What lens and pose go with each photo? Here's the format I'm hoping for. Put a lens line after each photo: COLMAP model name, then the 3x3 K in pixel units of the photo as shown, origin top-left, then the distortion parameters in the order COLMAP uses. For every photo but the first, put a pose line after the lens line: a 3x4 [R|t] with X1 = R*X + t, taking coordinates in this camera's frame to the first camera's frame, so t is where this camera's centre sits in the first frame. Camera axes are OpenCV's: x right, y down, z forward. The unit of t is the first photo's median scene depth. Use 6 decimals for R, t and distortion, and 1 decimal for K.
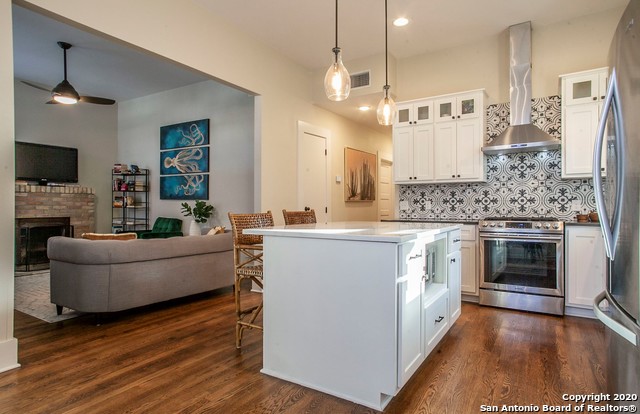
lens RADIAL K [[363.0, 0, 320.7], [0, 363.0, 207.9], [0, 0, 1]] dist [-0.004977, 0.001220]
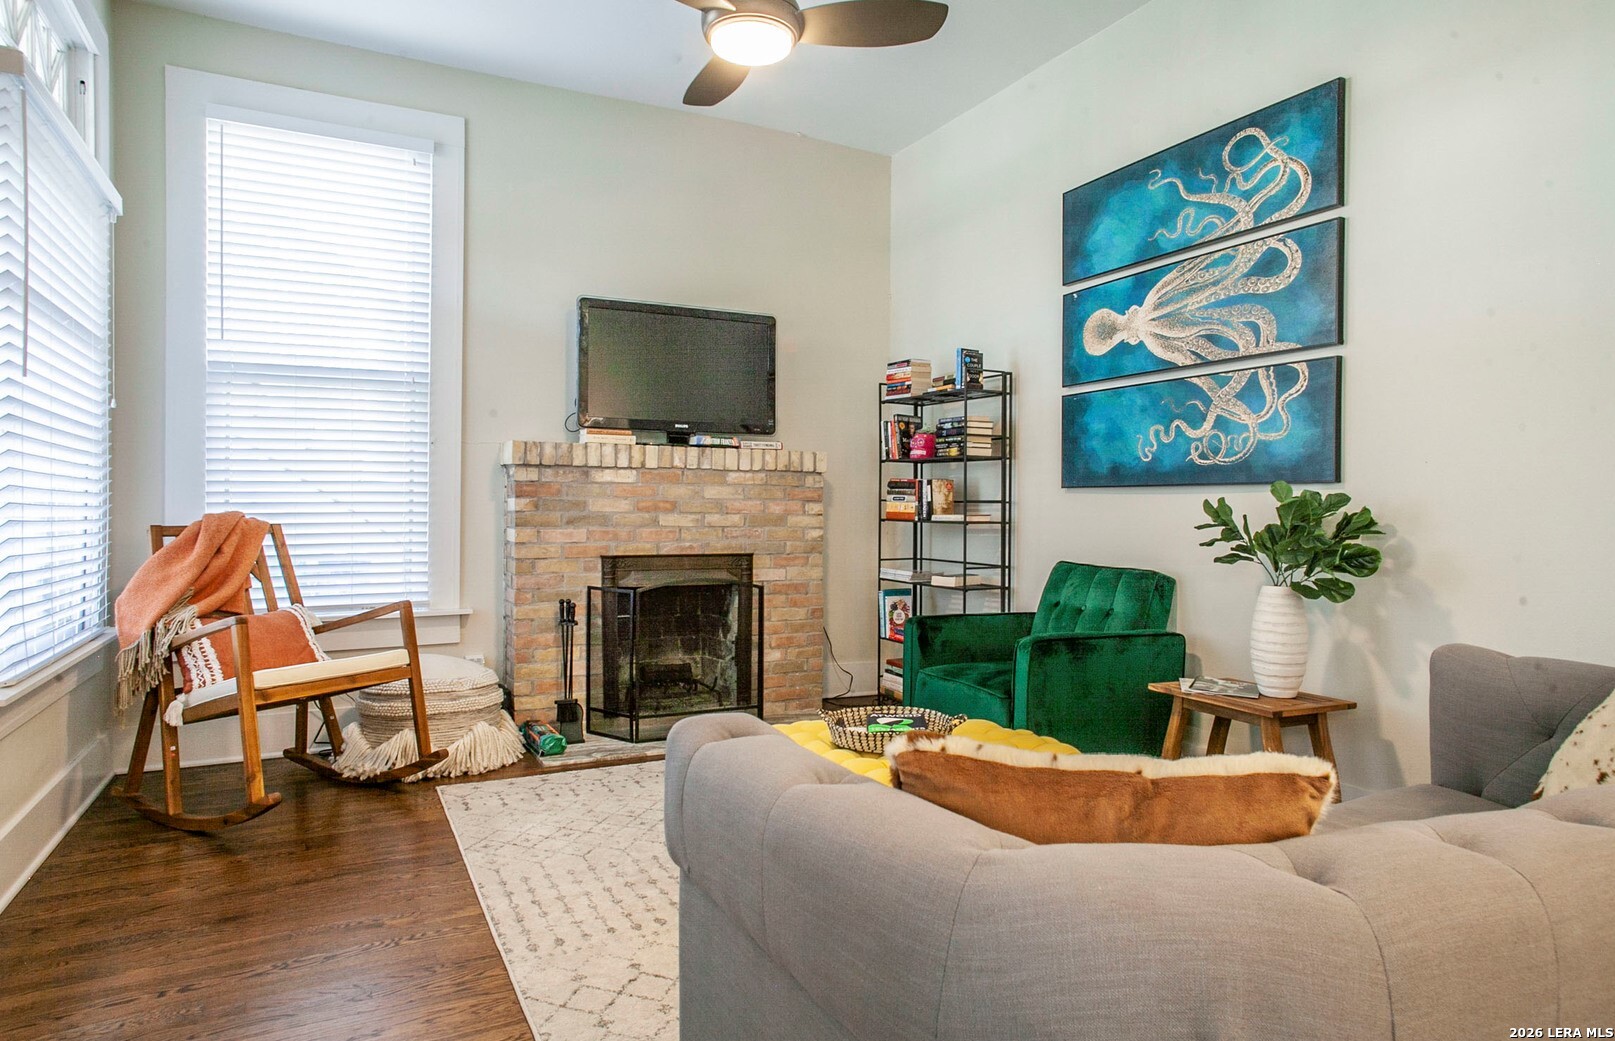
lens RADIAL K [[915.9, 0, 804.0], [0, 915.9, 519.0], [0, 0, 1]] dist [-0.004977, 0.001220]
pose [[0.866250, 0.001746, -0.499607, -0.291590], [-0.003611, 0.999990, -0.002767, -0.000392], [0.499597, 0.004201, 0.866248, 0.386675]]
